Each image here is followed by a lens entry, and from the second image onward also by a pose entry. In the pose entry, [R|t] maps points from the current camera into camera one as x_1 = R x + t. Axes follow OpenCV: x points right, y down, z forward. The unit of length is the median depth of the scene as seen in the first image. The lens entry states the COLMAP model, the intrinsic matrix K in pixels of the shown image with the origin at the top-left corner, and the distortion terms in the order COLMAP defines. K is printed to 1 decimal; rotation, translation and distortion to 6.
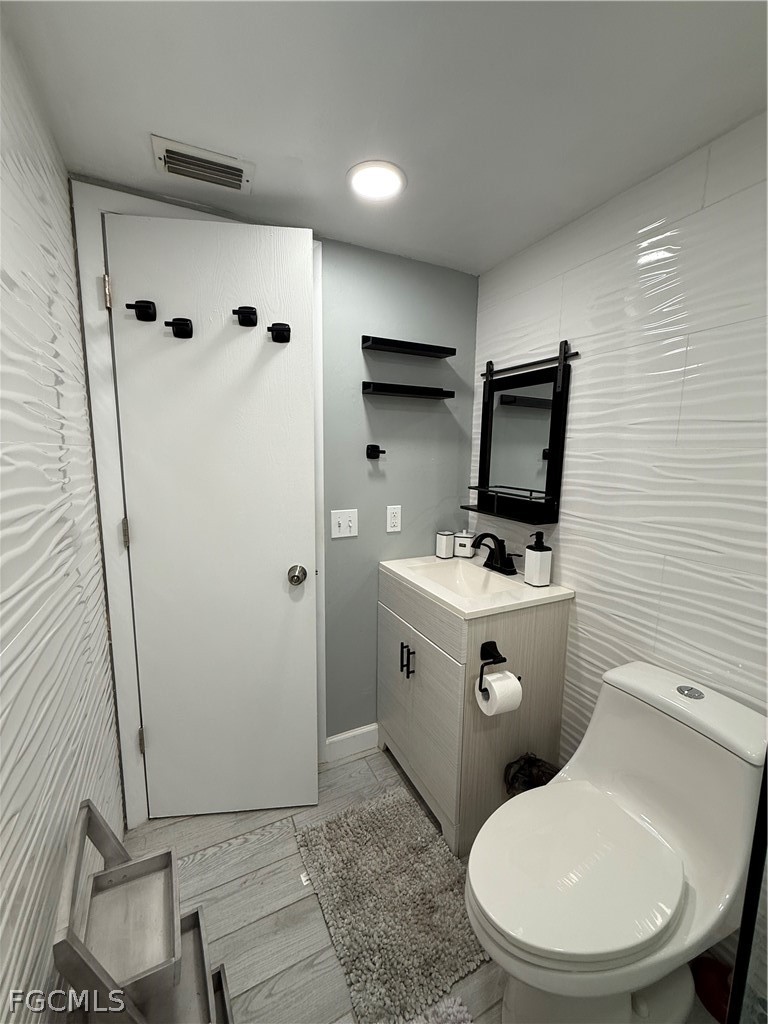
lens RADIAL K [[409.4, 0, 383.4], [0, 409.4, 511.7], [0, 0, 1]] dist [-0.002085, 0.001121]
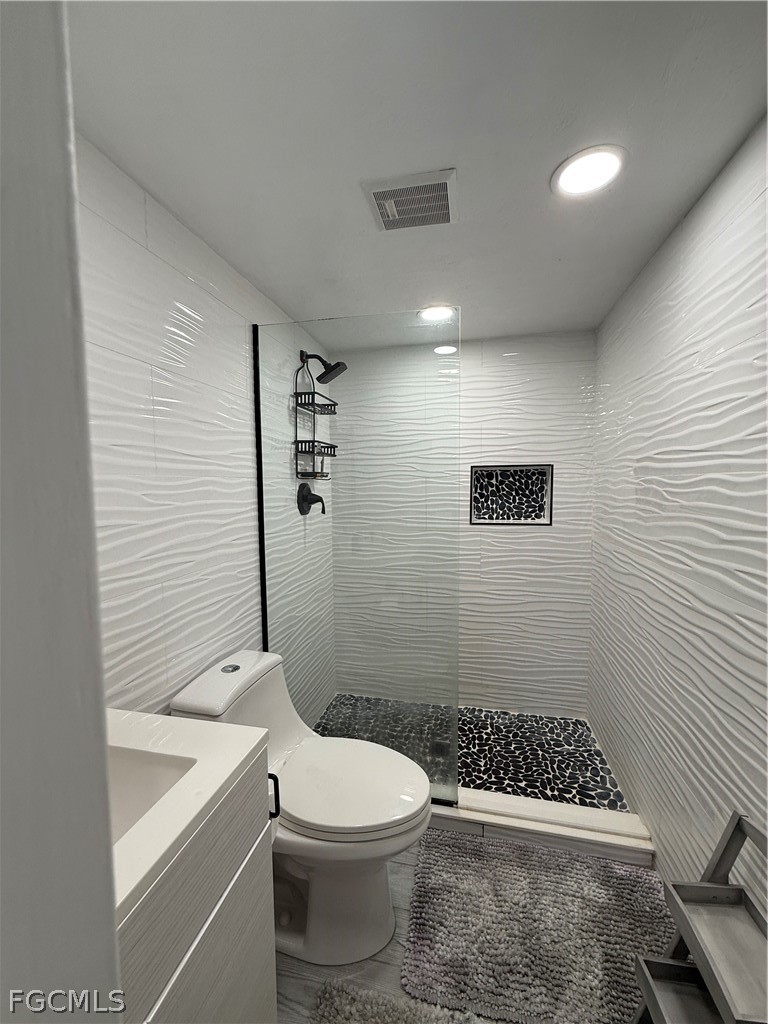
lens RADIAL K [[409.4, 0, 384.9], [0, 409.4, 508.3], [0, 0, 1]] dist [-0.002085, 0.001121]
pose [[-0.775939, -0.044005, 0.629271, -0.295937], [0.090378, 0.979517, 0.179941, -0.172802], [-0.624300, 0.196495, -0.756068, 1.191610]]
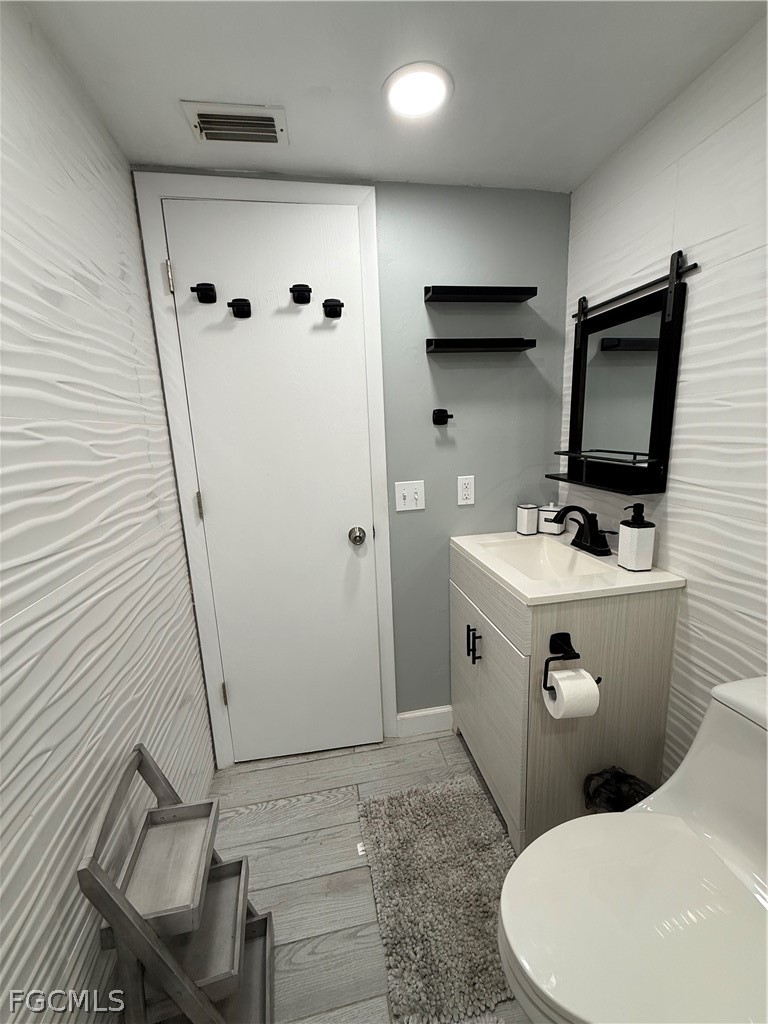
lens RADIAL K [[409.4, 0, 382.1], [0, 409.4, 511.3], [0, 0, 1]] dist [-0.002085, 0.001121]
pose [[0.960883, 0.003242, -0.276935, 0.127732], [0.013050, 0.998291, 0.056966, 0.012338], [0.276646, -0.058352, 0.959199, 0.093919]]
